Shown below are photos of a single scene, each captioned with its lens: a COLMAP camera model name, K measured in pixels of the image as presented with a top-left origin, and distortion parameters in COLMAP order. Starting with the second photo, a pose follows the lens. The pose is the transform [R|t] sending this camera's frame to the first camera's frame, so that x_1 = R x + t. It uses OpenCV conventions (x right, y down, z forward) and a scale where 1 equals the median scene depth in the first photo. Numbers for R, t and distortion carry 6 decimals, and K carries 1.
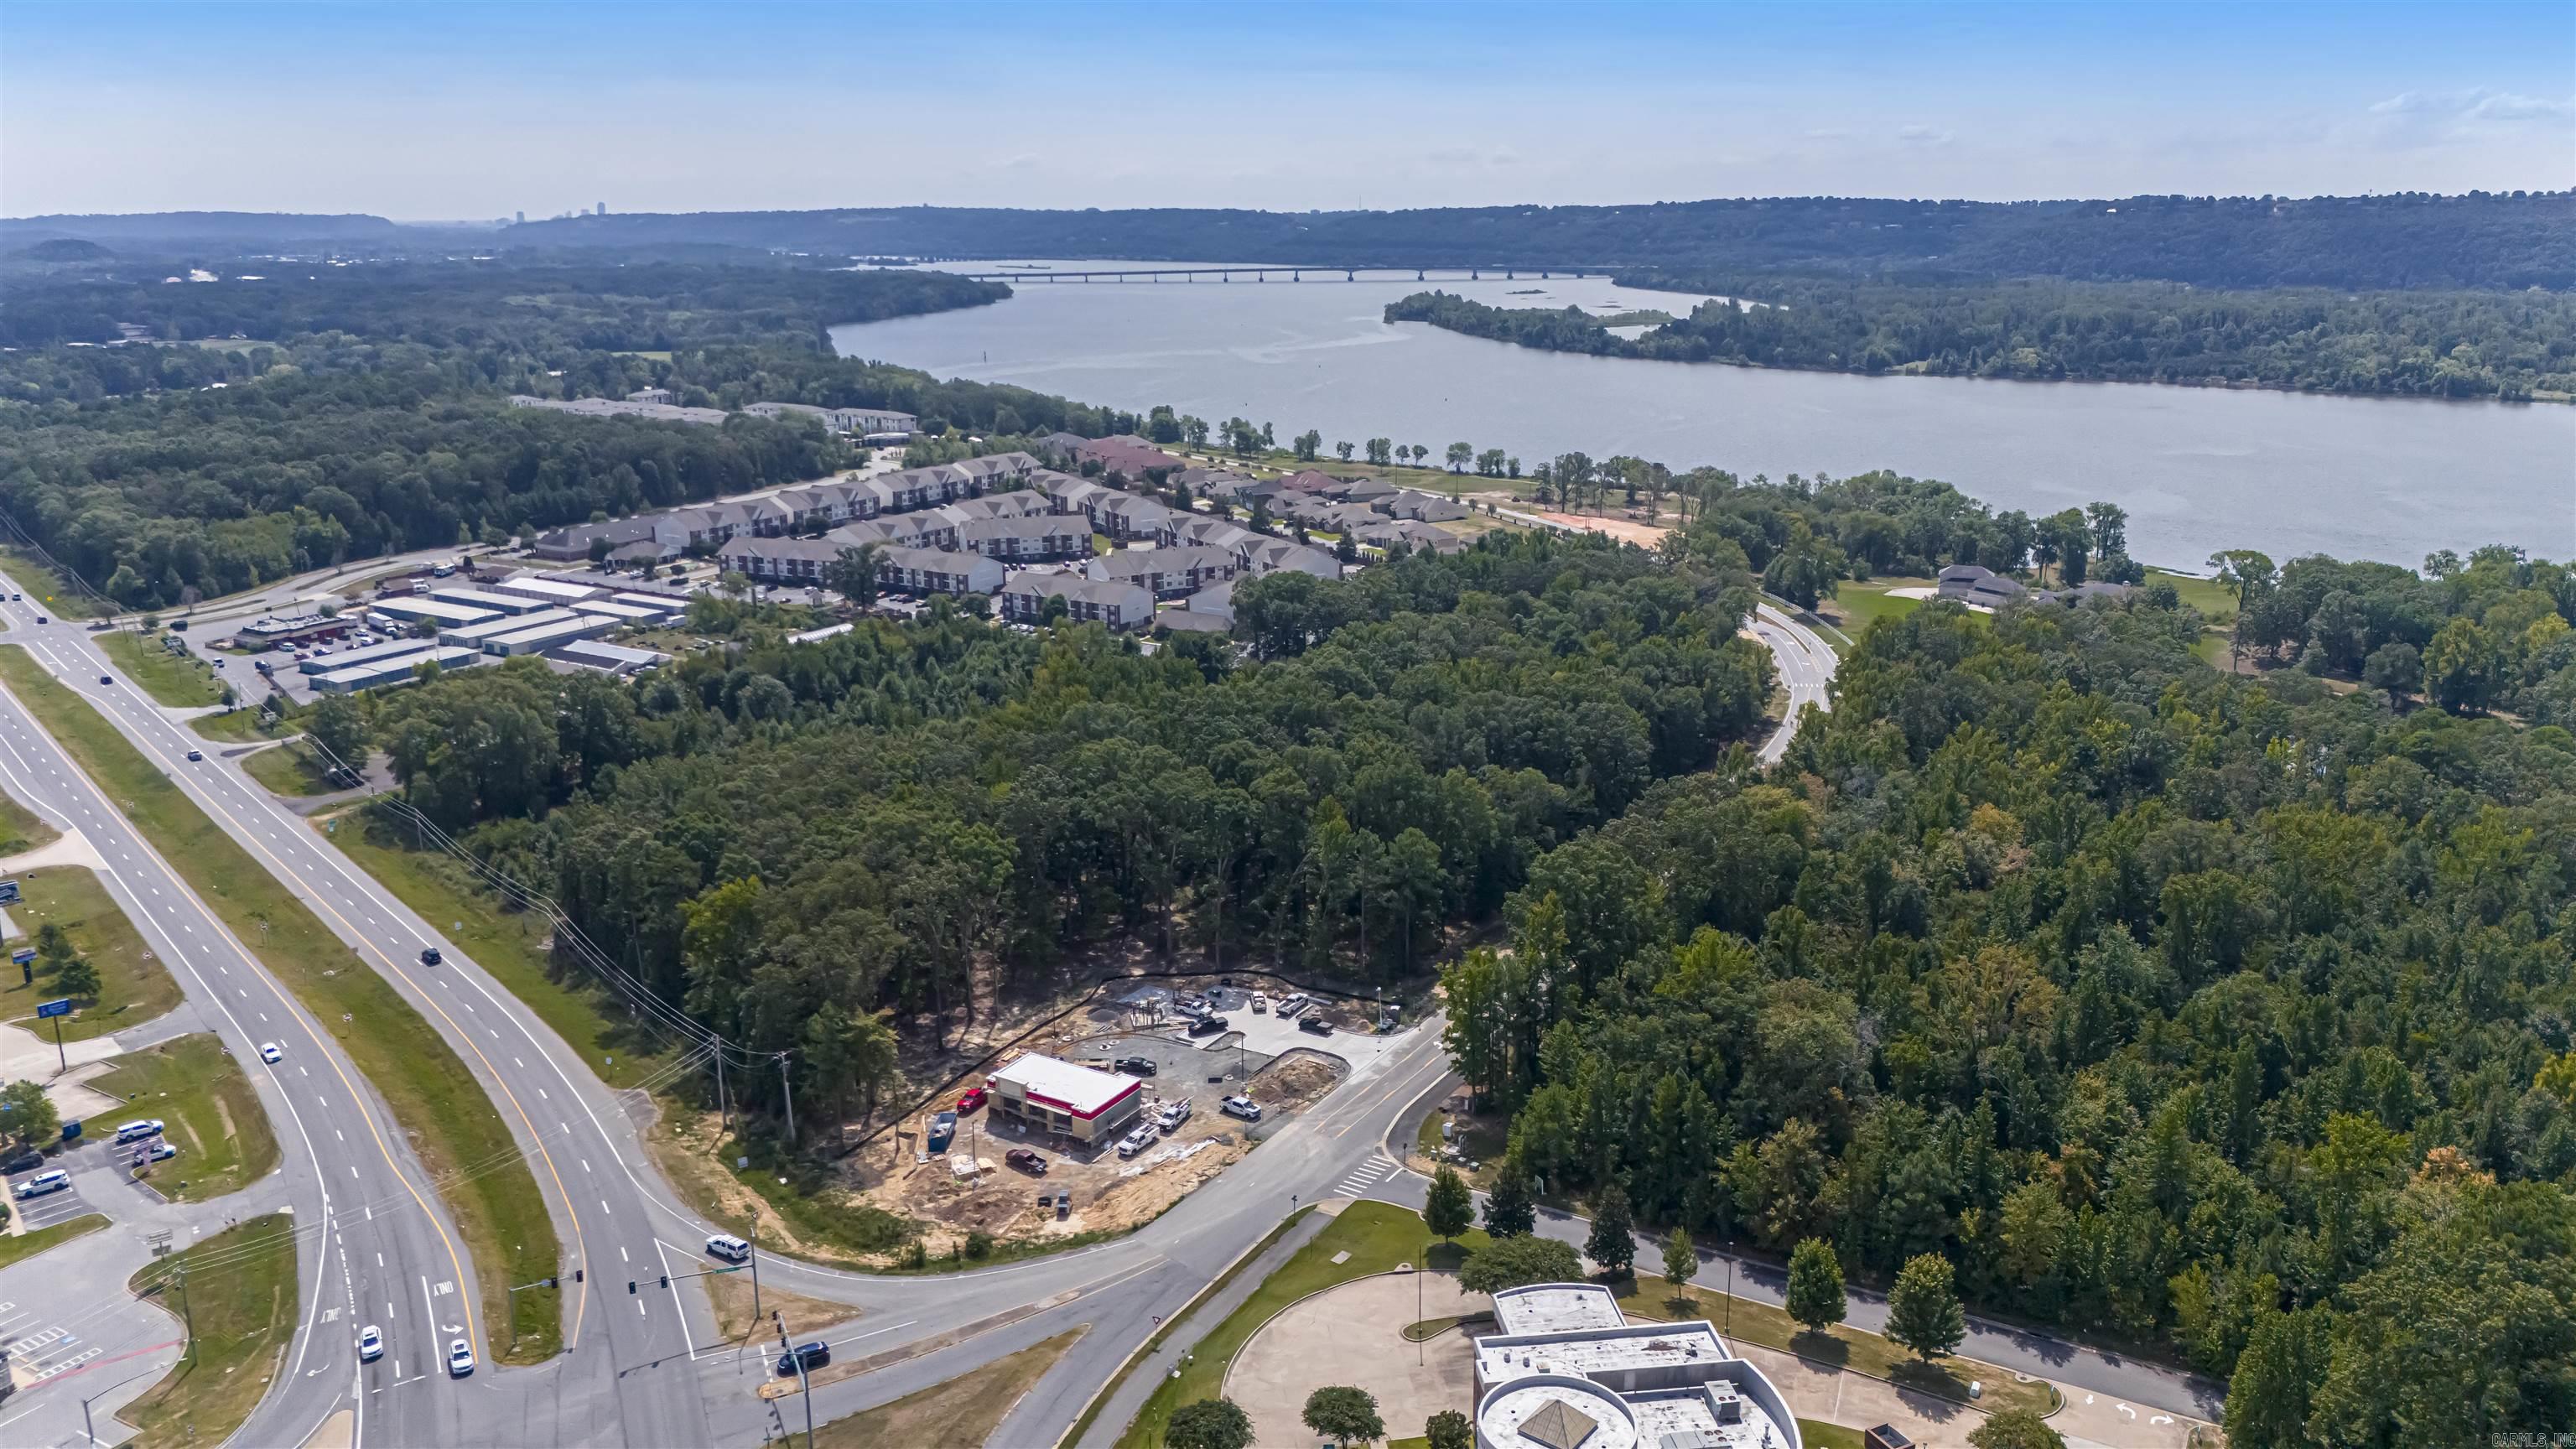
lens RADIAL K [[1881.1, 0, 1292.2], [0, 1881.1, 724.4], [0, 0, 1]] dist [0.081053, -0.093620]
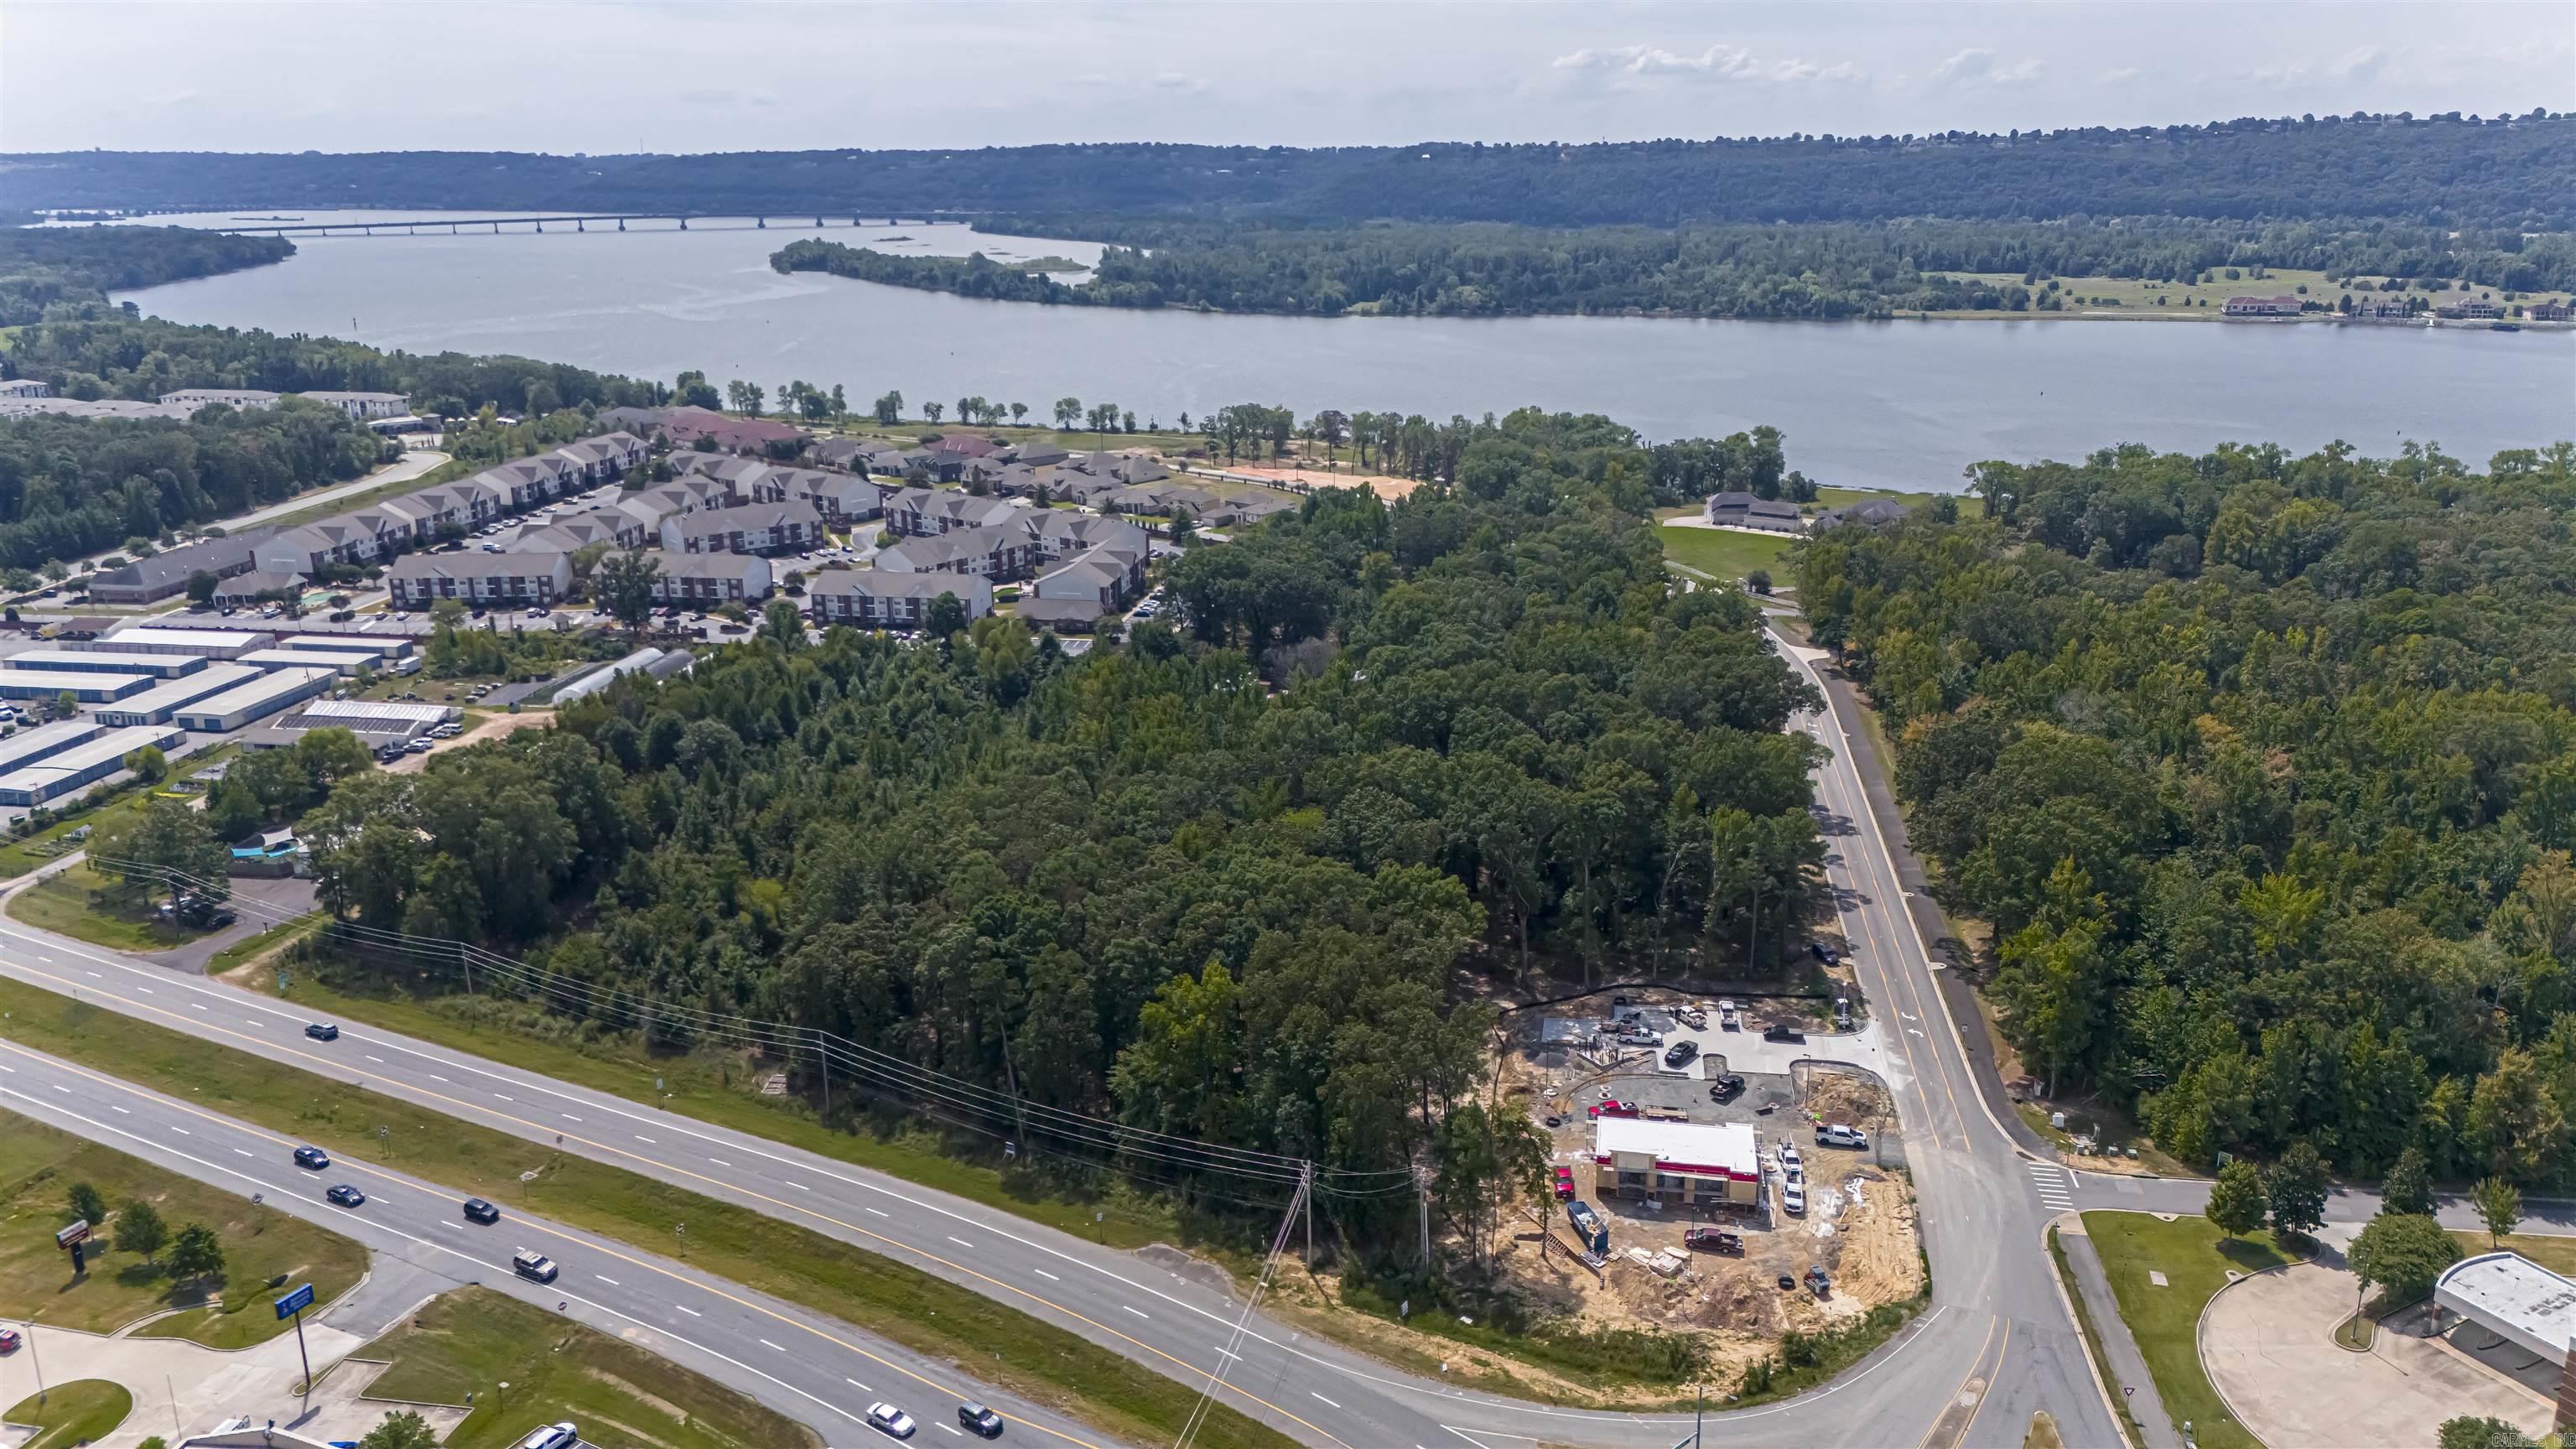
lens RADIAL K [[1881.1, 0, 1292.2], [0, 1881.1, 724.4], [0, 0, 1]] dist [0.081053, -0.093620]
pose [[0.932579, -0.108796, 0.344180, -0.238263], [0.099638, 0.994040, 0.044241, -0.025722], [-0.346941, -0.006965, 0.937861, 0.098558]]
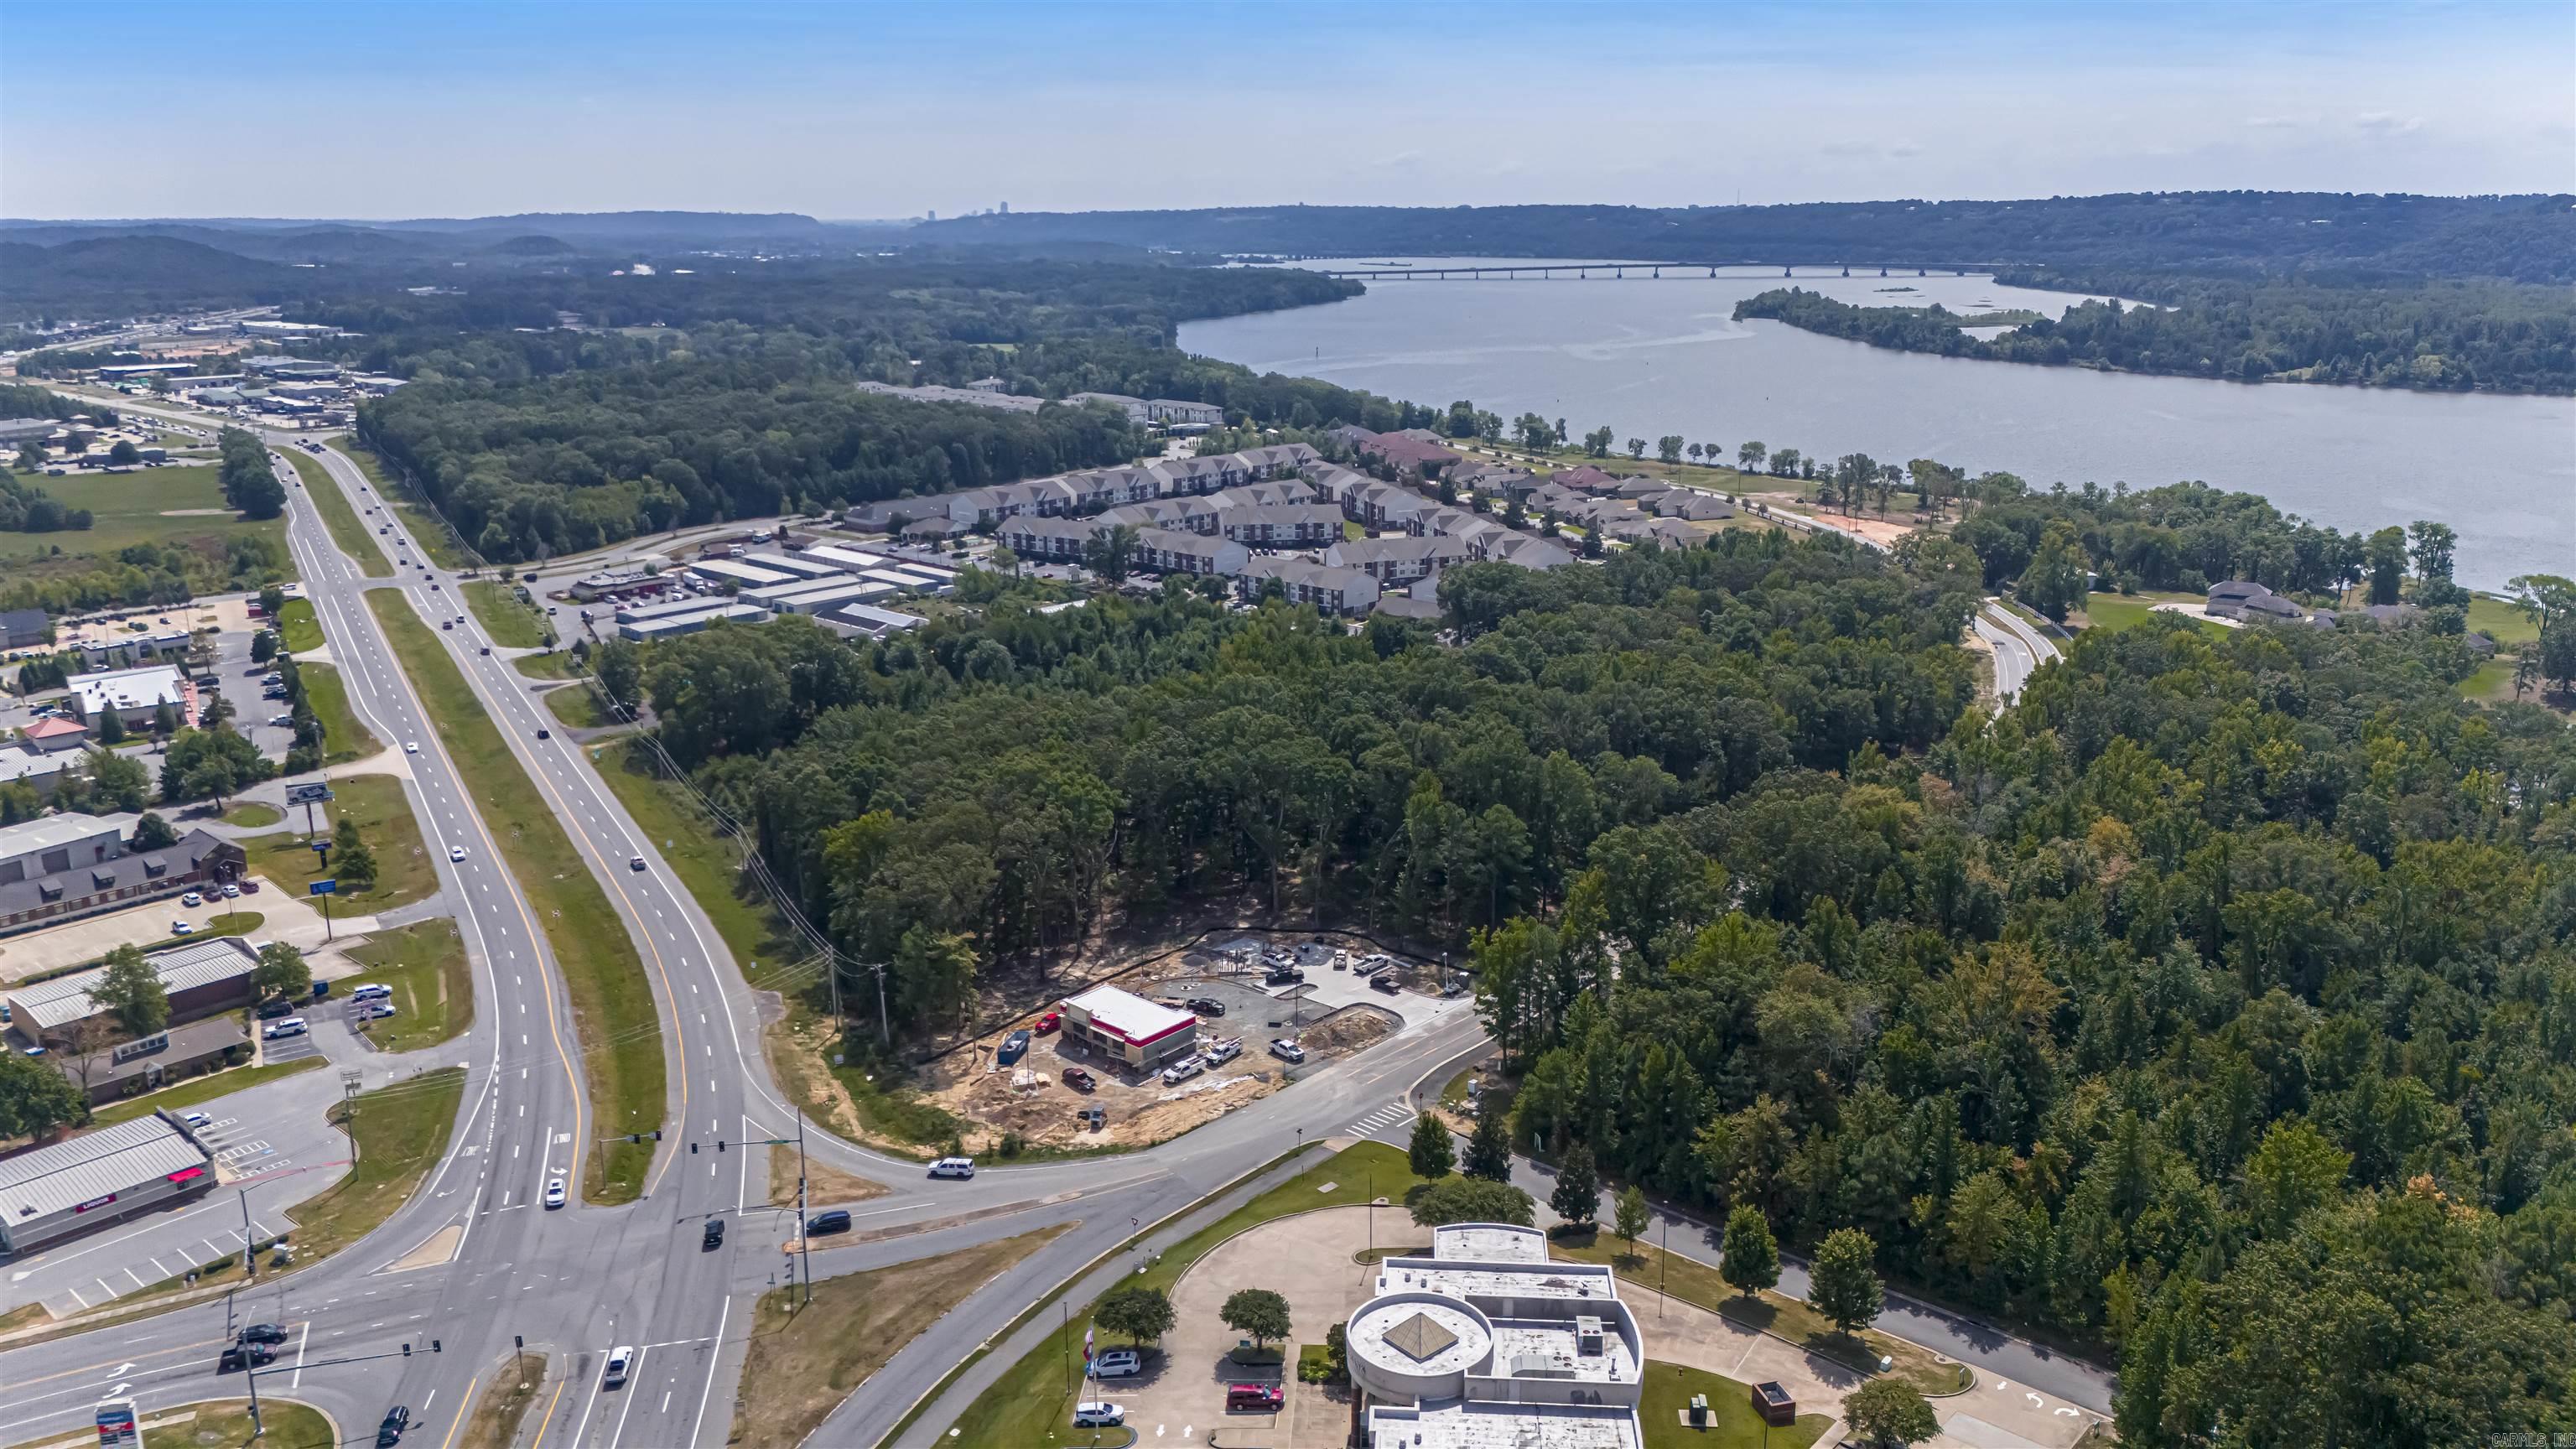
lens RADIAL K [[1881.1, 0, 1292.2], [0, 1881.1, 724.4], [0, 0, 1]] dist [0.081053, -0.093620]
pose [[0.981326, 0.050706, -0.185551, 0.068971], [-0.050438, 0.998708, 0.006166, 0.005079], [0.185624, 0.003308, 0.982615, -0.020338]]
